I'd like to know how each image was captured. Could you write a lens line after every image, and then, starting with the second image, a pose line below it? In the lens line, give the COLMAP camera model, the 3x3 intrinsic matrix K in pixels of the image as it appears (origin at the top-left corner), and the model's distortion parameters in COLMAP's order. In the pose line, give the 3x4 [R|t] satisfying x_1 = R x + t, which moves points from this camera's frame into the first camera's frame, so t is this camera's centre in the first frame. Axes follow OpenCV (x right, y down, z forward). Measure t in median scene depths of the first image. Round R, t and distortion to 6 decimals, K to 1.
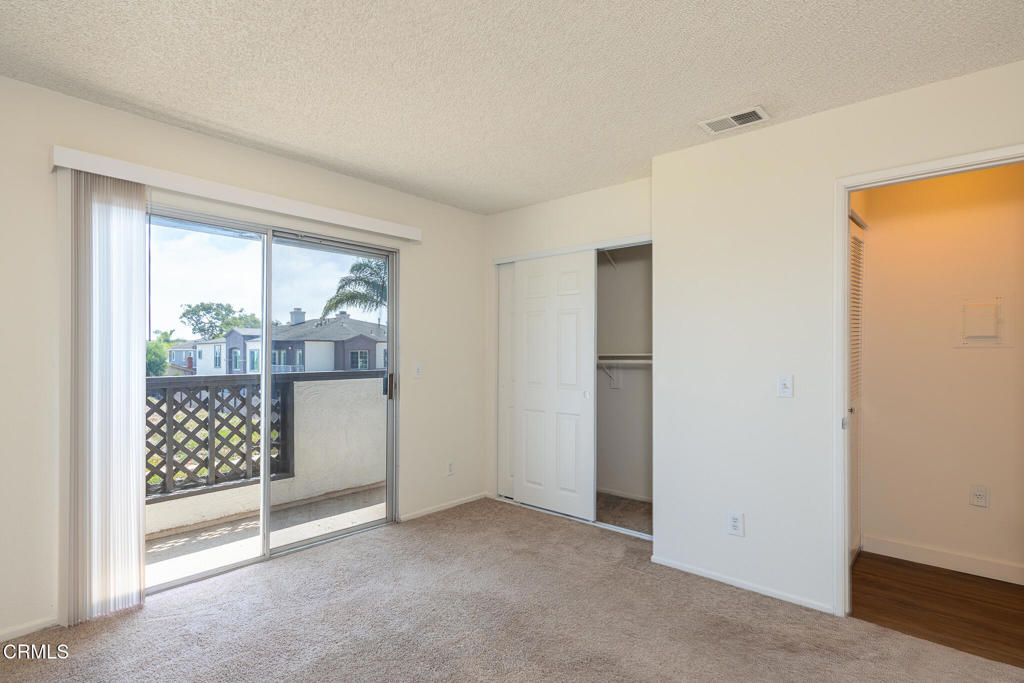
lens RADIAL K [[498.6, 0, 518.4], [0, 498.6, 349.7], [0, 0, 1]] dist [0.000431, 0.000109]
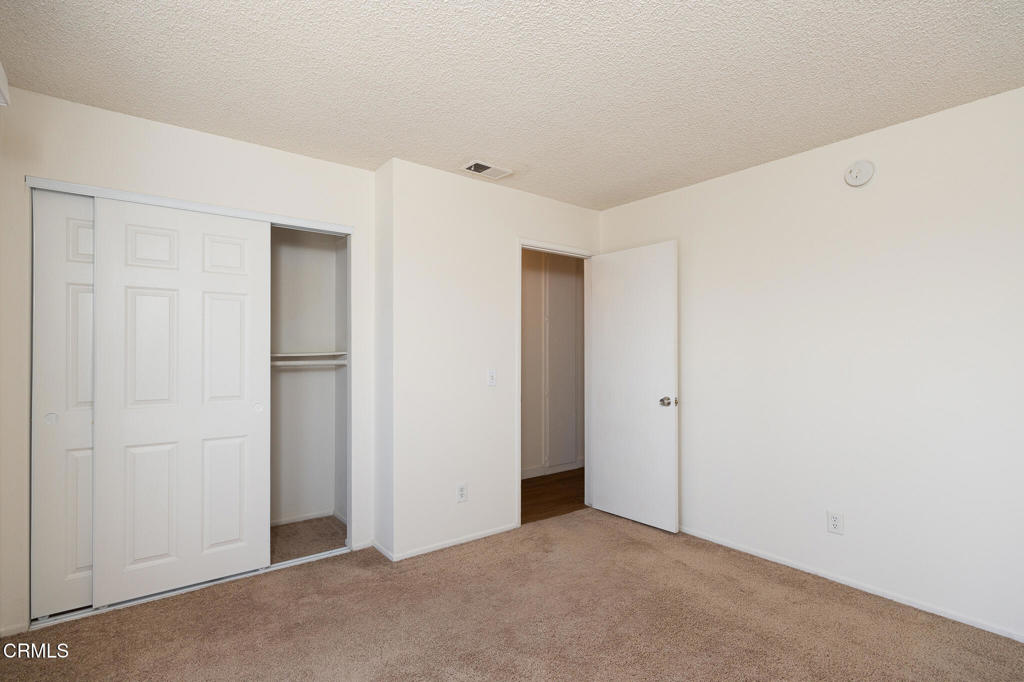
lens RADIAL K [[498.6, 0, 513.7], [0, 498.6, 345.0], [0, 0, 1]] dist [0.000431, 0.000109]
pose [[0.201126, 0.007557, 0.979536, -0.559549], [-0.011936, 0.999915, -0.005263, -0.006283], [-0.979493, -0.010633, 0.201199, 0.476780]]
